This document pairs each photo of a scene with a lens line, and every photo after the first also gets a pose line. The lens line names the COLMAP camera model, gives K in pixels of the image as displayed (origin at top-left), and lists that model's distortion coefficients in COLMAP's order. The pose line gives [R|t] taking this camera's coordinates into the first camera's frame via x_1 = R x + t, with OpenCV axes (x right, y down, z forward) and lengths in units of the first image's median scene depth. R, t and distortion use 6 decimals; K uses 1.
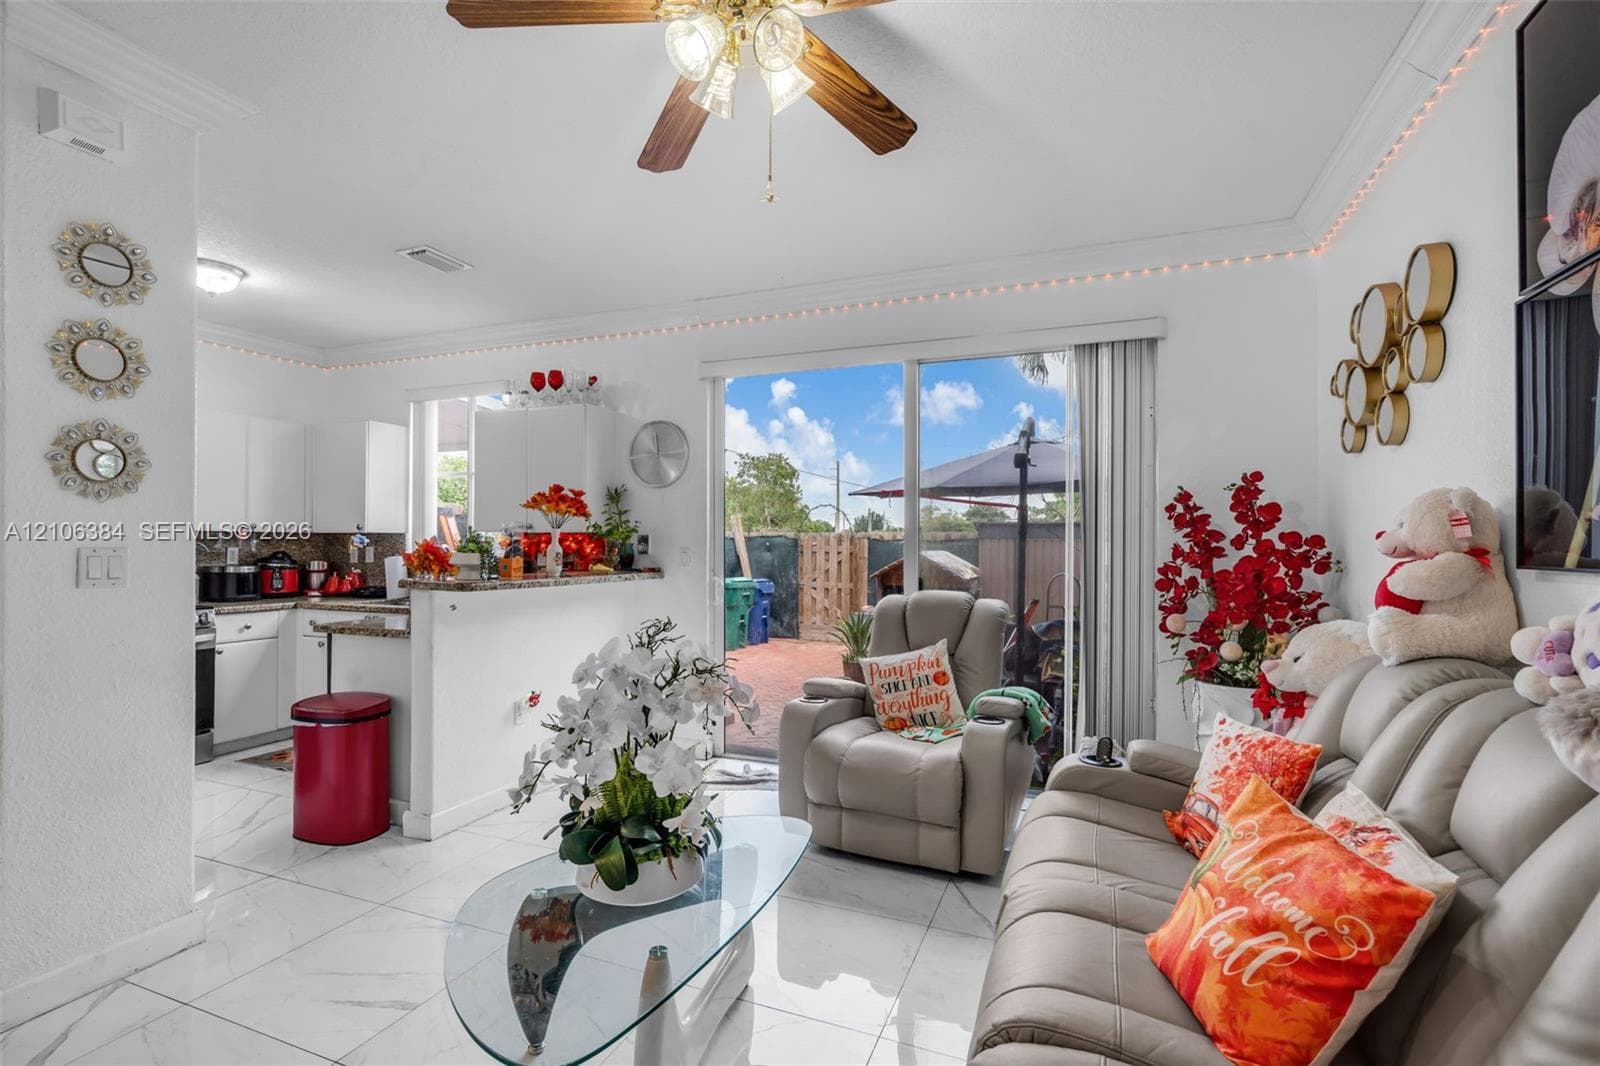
lens RADIAL K [[737.9, 0, 801.7], [0, 737.9, 537.0], [0, 0, 1]] dist [-0.001683, 0.000472]
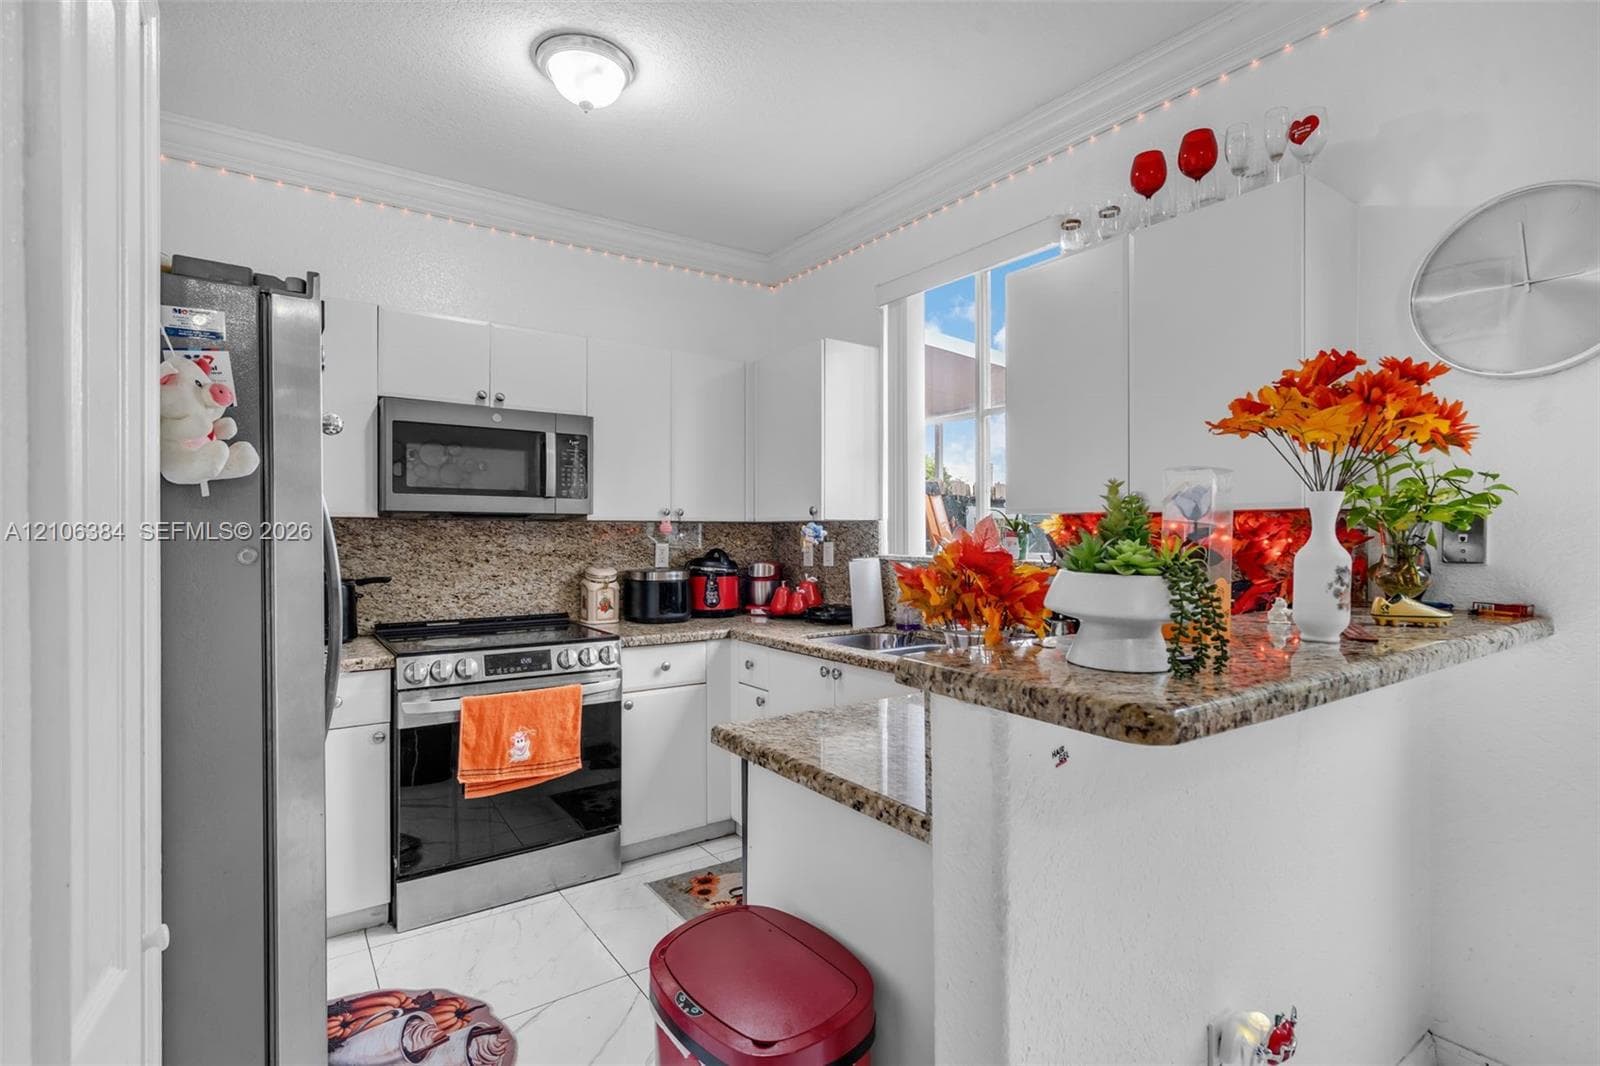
lens RADIAL K [[737.9, 0, 801.7], [0, 737.9, 537.0], [0, 0, 1]] dist [-0.001683, 0.000472]
pose [[0.840351, -0.002341, -0.542037, -0.272079], [0.008852, 0.999917, 0.009405, 0.002318], [0.541970, -0.012702, 0.840302, 0.474209]]
